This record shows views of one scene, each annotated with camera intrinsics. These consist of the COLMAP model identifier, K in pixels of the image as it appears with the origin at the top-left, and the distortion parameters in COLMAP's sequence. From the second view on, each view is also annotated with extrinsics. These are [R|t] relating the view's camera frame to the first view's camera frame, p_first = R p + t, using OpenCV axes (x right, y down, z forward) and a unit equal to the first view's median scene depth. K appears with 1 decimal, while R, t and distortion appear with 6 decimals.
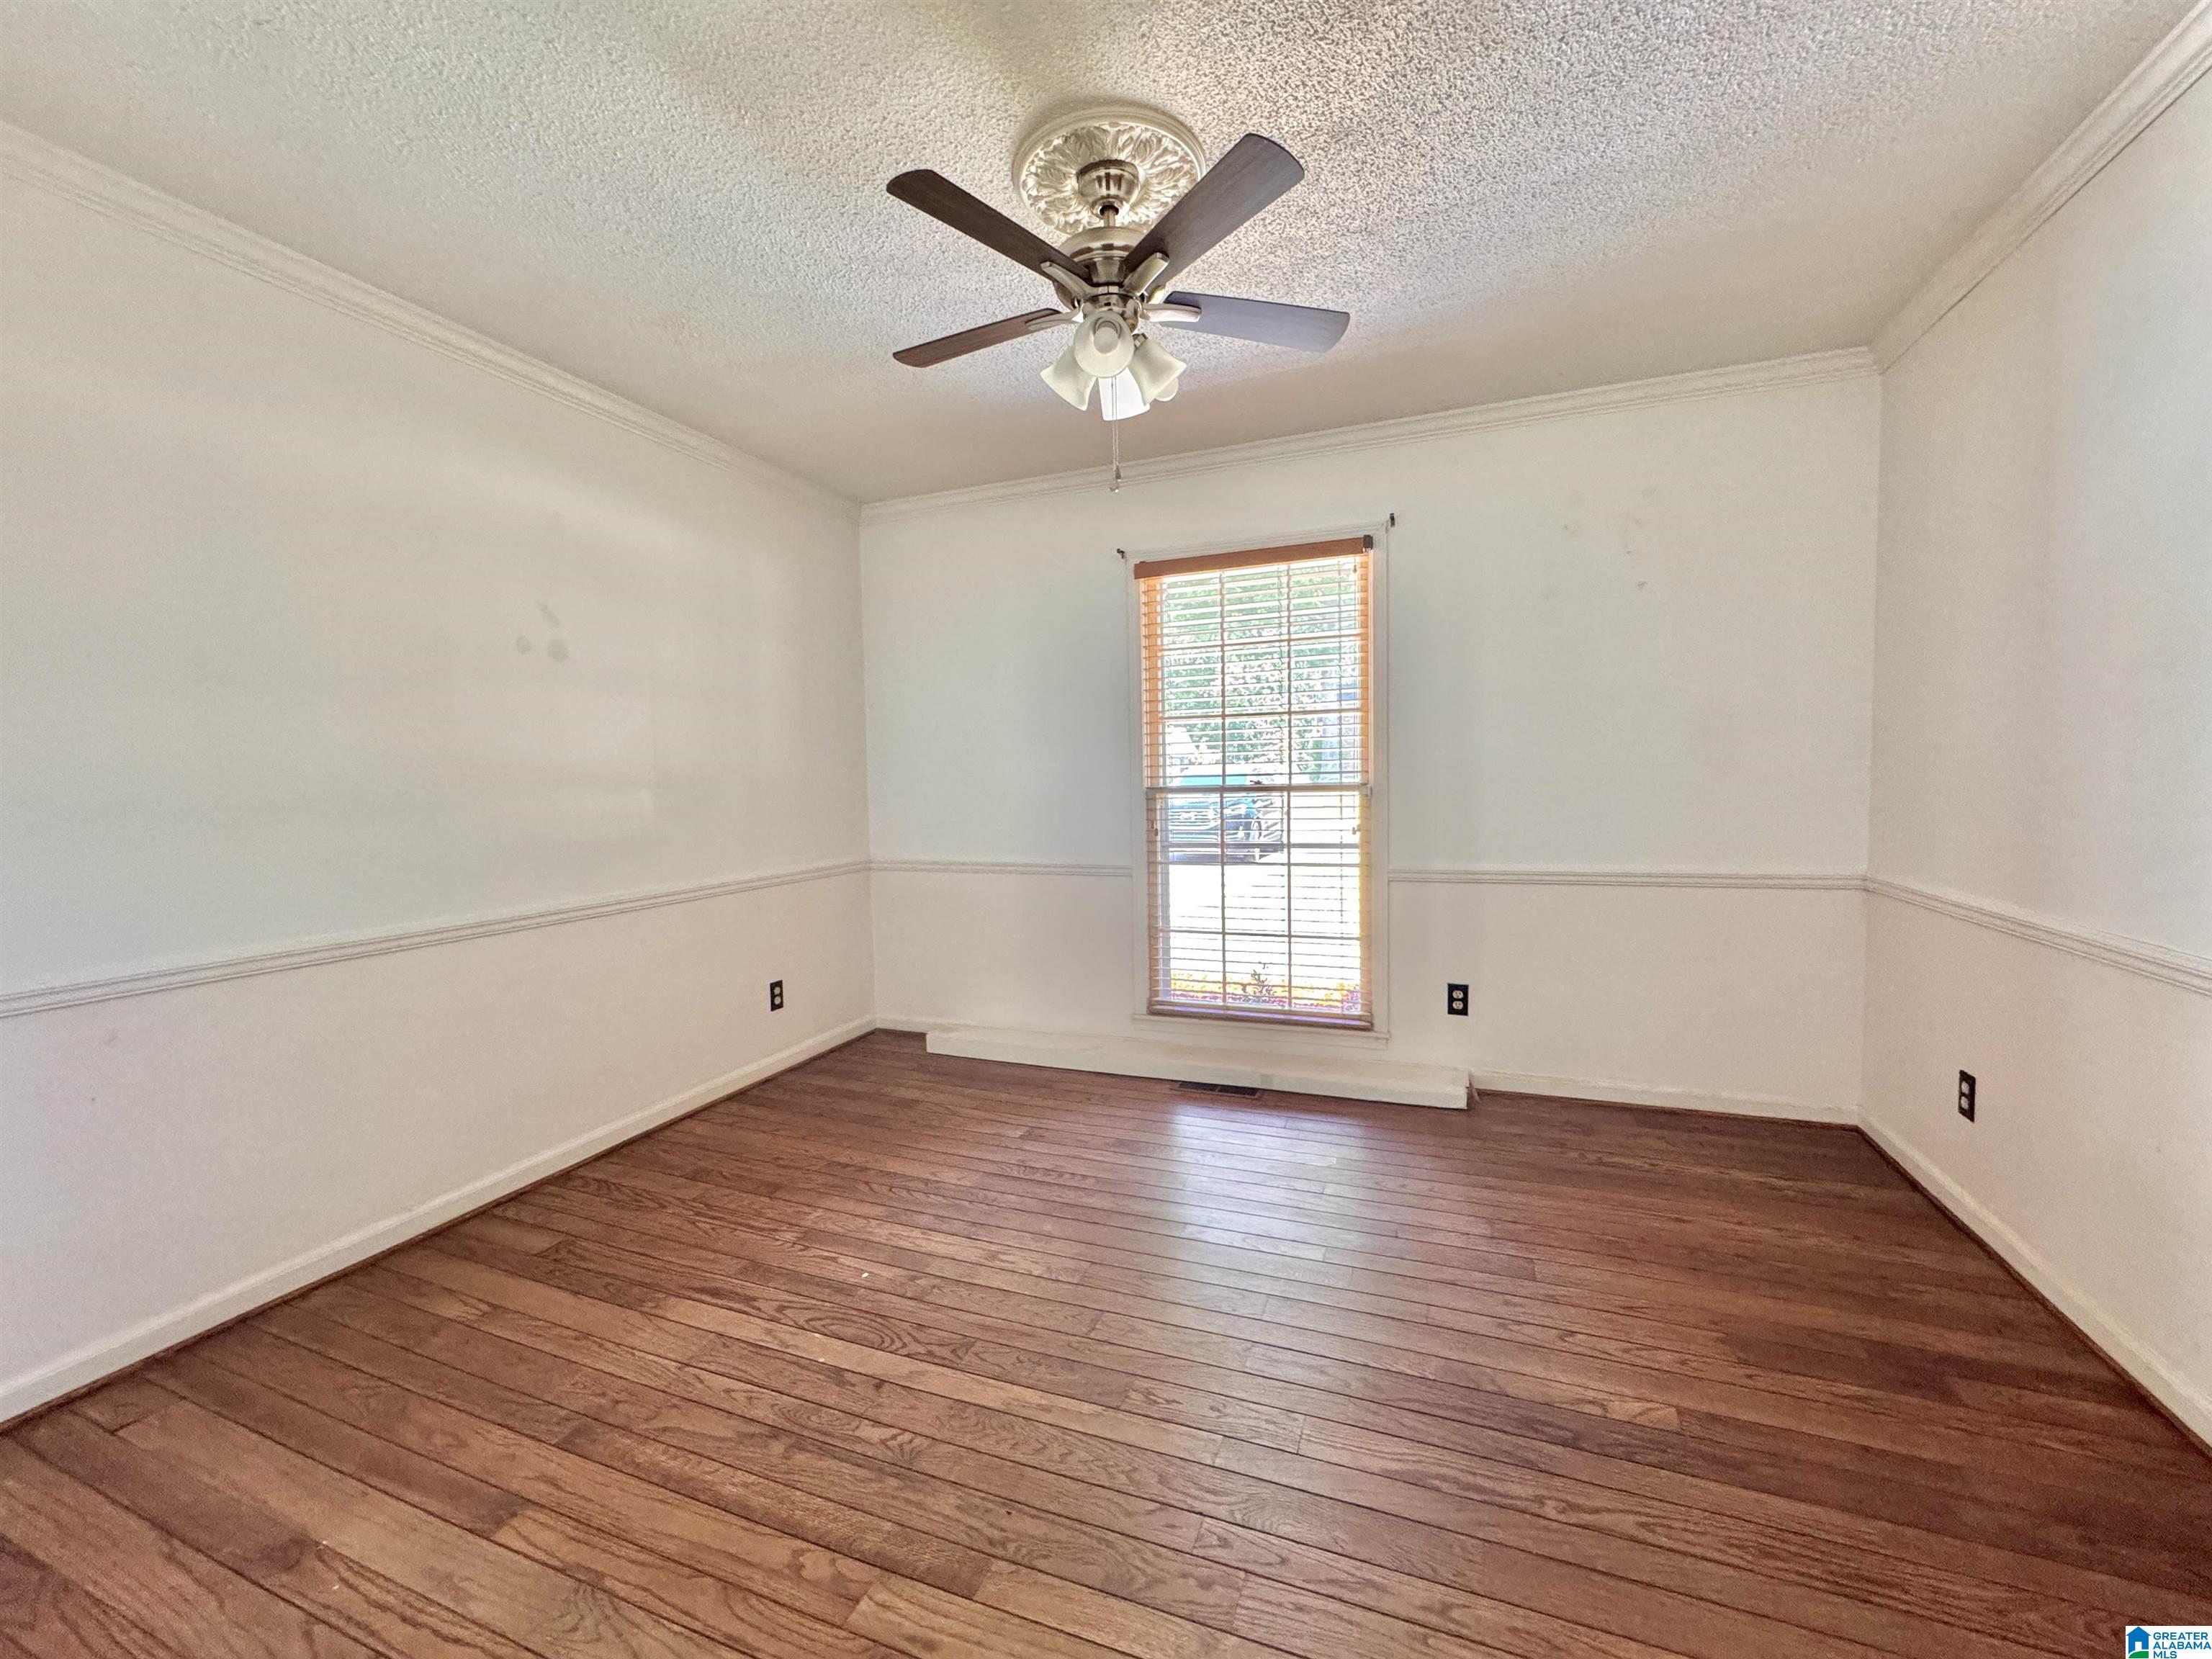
lens RADIAL K [[885.6, 0, 1103.7], [0, 885.6, 828.4], [0, 0, 1]] dist [-0.004339, 0.000579]
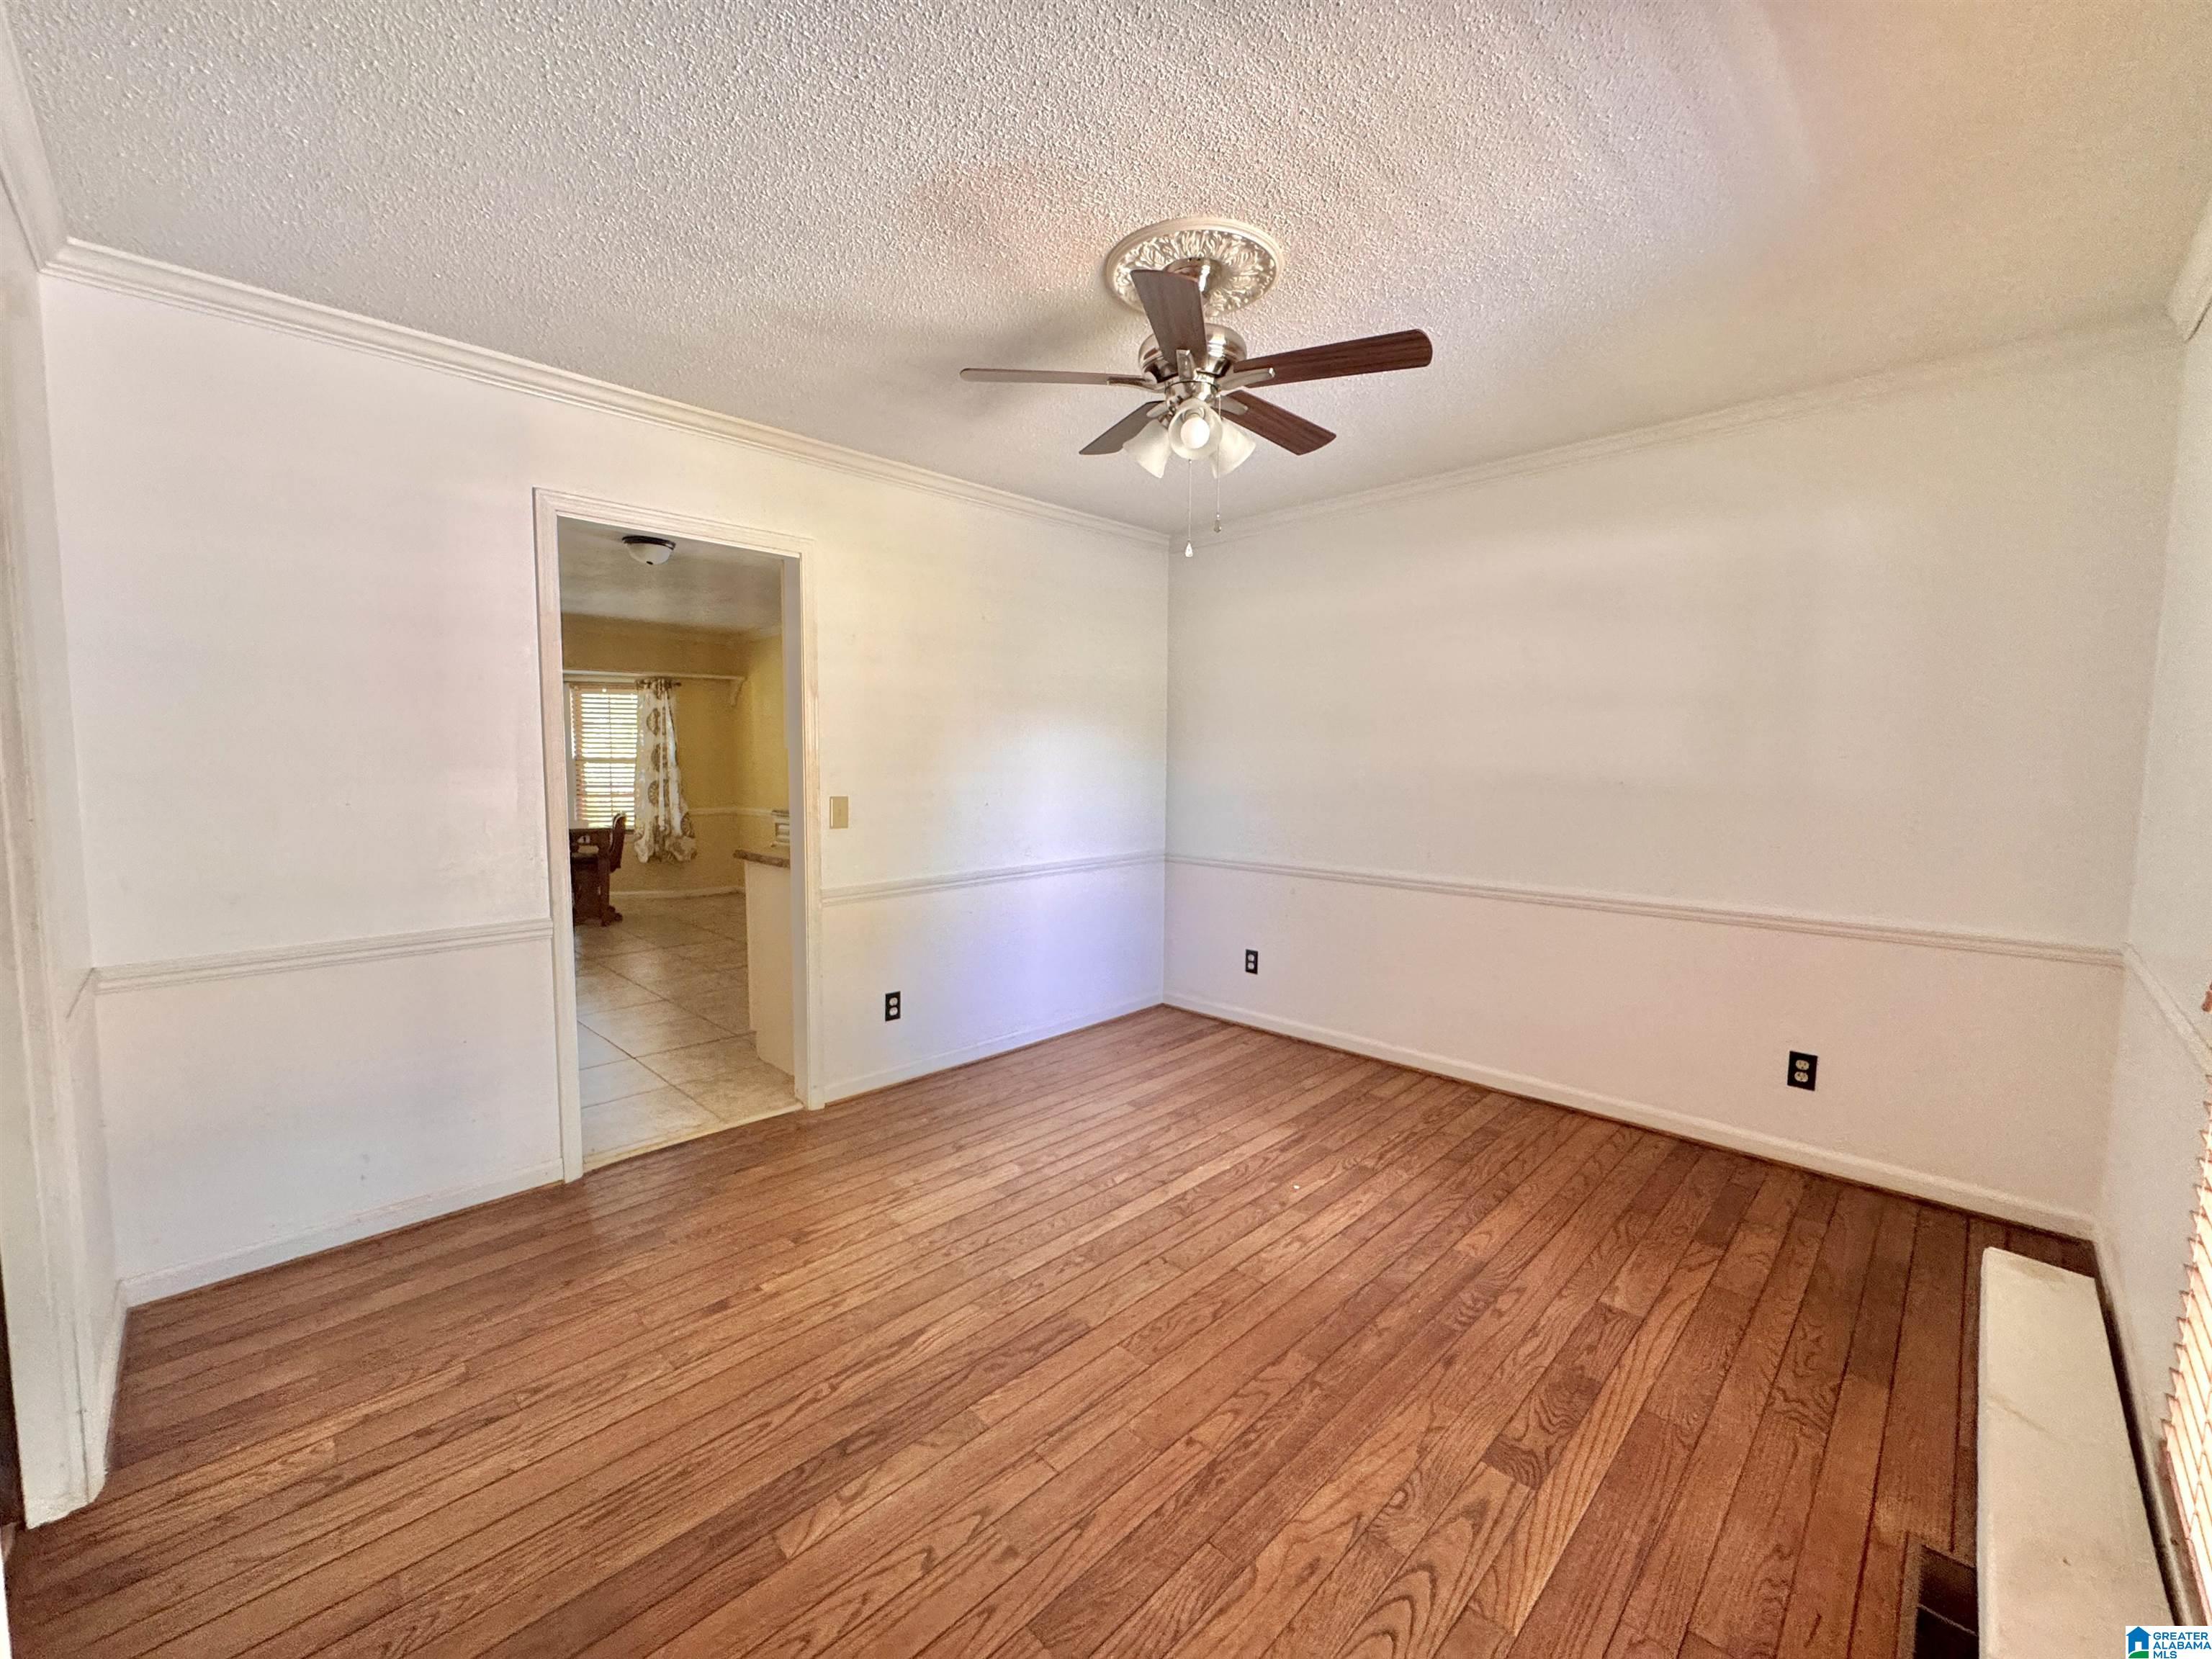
lens RADIAL K [[885.6, 0, 1103.7], [0, 885.6, 828.4], [0, 0, 1]] dist [-0.004339, 0.000579]
pose [[-0.394803, 0.091976, -0.914151, 0.957343], [-0.050064, 0.991345, 0.121365, -0.150048], [0.917401, 0.093681, -0.386781, 1.183690]]
